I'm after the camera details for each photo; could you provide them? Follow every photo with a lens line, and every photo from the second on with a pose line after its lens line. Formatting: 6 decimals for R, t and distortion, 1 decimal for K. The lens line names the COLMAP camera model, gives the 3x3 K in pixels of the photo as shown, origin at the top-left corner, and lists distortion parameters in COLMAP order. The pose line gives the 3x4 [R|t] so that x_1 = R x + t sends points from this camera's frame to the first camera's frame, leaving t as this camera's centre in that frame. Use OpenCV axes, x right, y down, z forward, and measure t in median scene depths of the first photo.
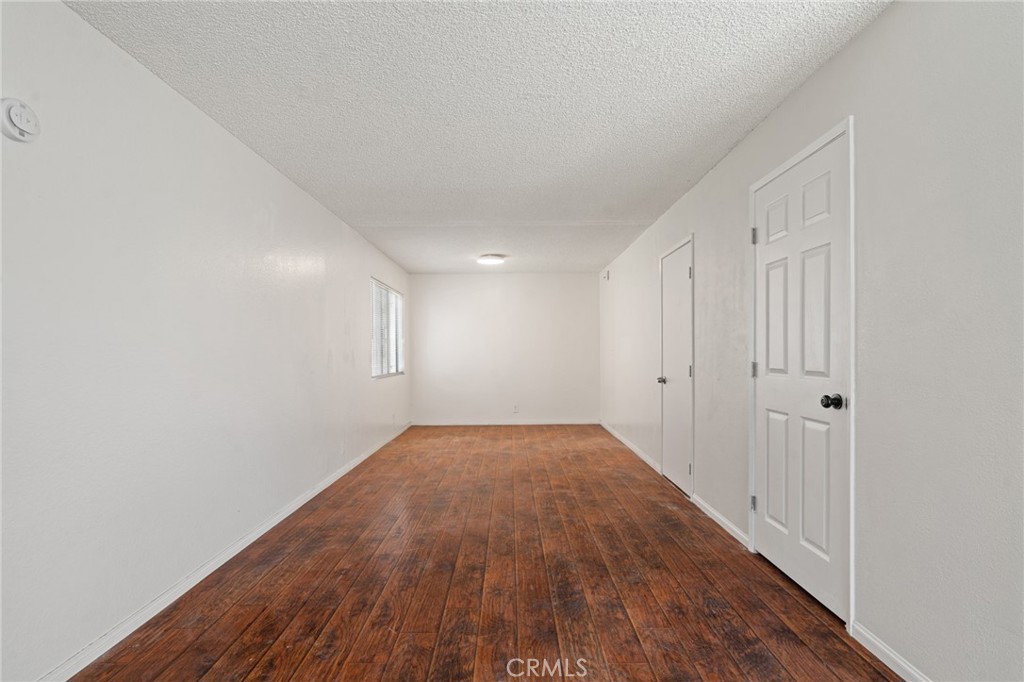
lens RADIAL K [[490.0, 0, 505.3], [0, 490.0, 356.9], [0, 0, 1]] dist [-0.009087, 0.001828]
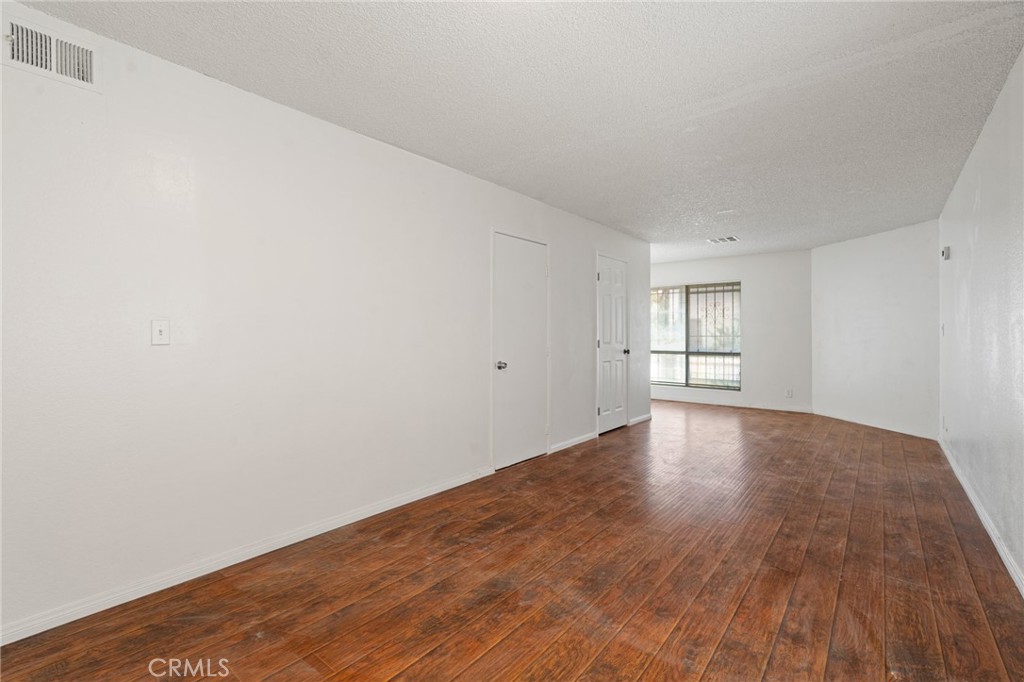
lens RADIAL K [[460.7, 0, 518.0], [0, 460.7, 337.4], [0, 0, 1]] dist [-0.011683, 0.004620]
pose [[-0.792114, 0.002161, 0.610369, -0.319123], [0.007860, 0.999947, 0.006659, -0.011019], [-0.610322, 0.010072, -0.792089, 2.339022]]
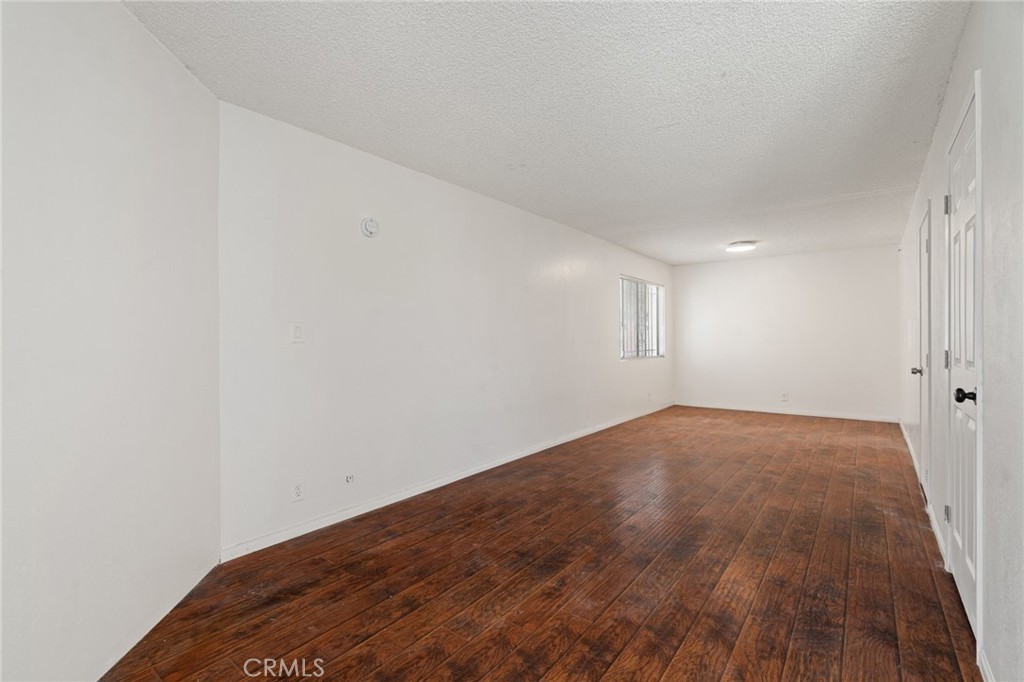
lens RADIAL K [[460.7, 0, 505.5], [0, 460.7, 342.3], [0, 0, 1]] dist [-0.011683, 0.004620]
pose [[0.791211, 0.007101, -0.611502, 0.335386], [-0.006157, 0.999974, 0.003645, -0.001957], [0.611512, 0.000881, 0.791234, -0.103228]]
